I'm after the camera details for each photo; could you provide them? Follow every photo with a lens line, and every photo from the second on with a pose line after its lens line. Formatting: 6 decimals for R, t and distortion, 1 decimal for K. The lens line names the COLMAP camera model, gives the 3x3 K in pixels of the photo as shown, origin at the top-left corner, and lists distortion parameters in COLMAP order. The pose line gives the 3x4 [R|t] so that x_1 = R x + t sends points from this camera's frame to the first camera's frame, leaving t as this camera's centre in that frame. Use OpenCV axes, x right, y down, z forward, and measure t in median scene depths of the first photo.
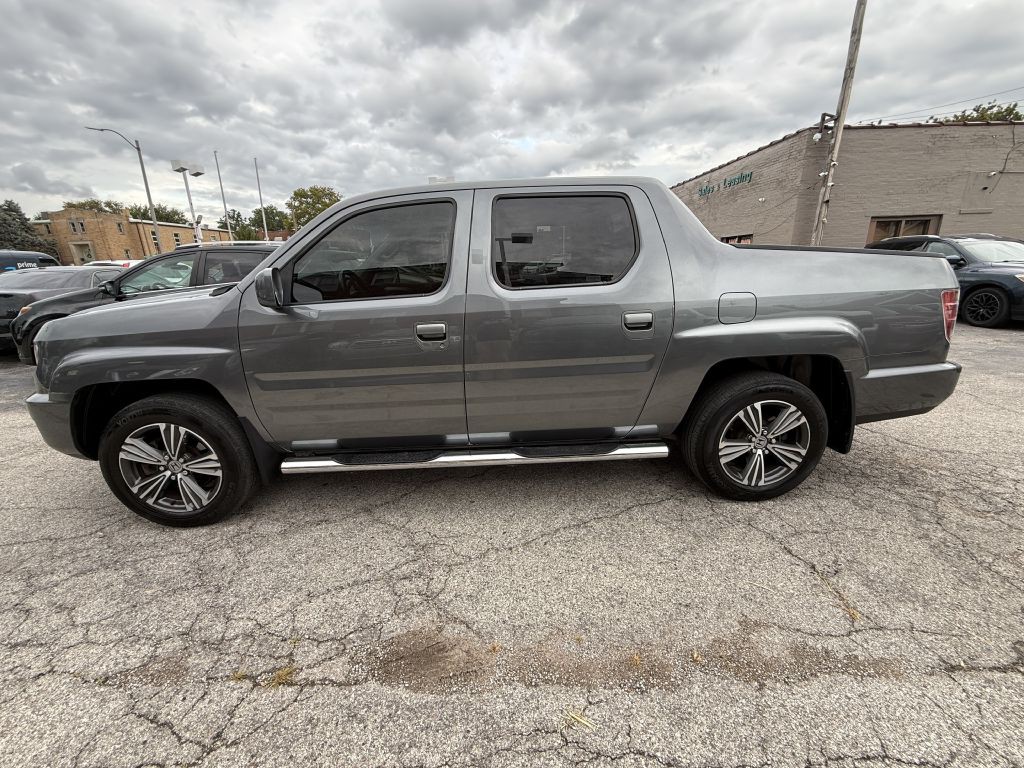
lens RADIAL K [[414.3, 0, 512.9], [0, 414.3, 381.0], [0, 0, 1]] dist [-0.002991, -0.000292]
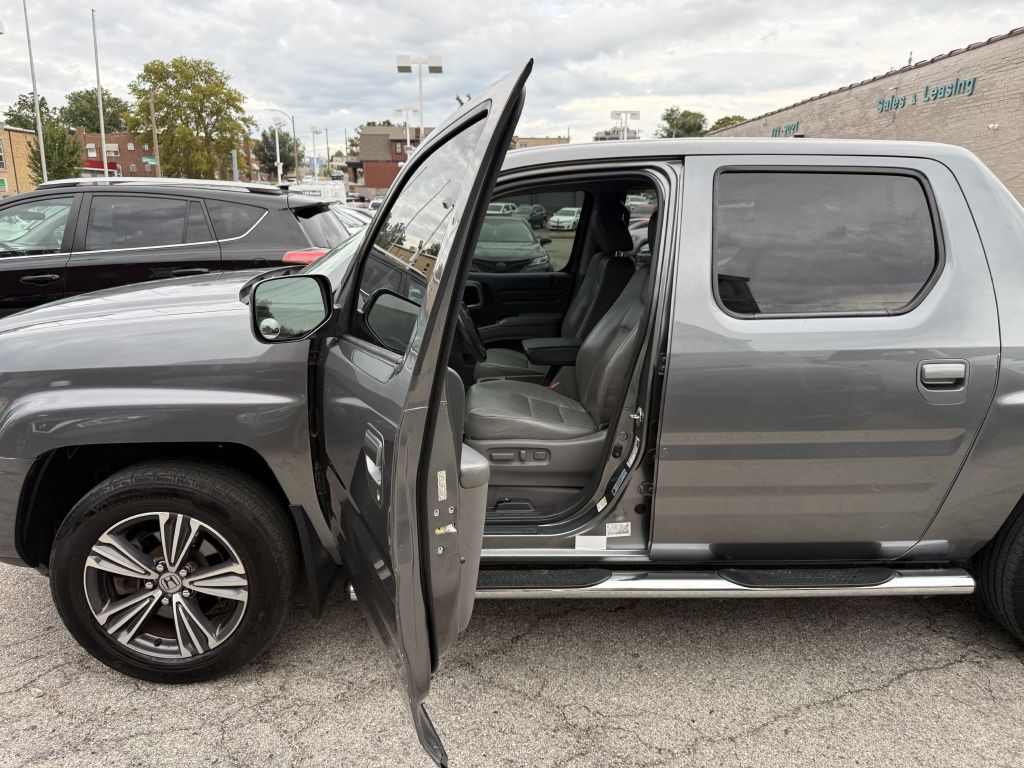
lens RADIAL K [[748.3, 0, 512.0], [0, 748.3, 384.0], [0, 0, 1]] dist [-0.001646, -0.006779]
pose [[0.999230, 0.037779, 0.010566, -0.336822], [-0.037351, 0.998575, -0.038118, -0.060647], [-0.011991, 0.037694, 0.999217, -0.112131]]
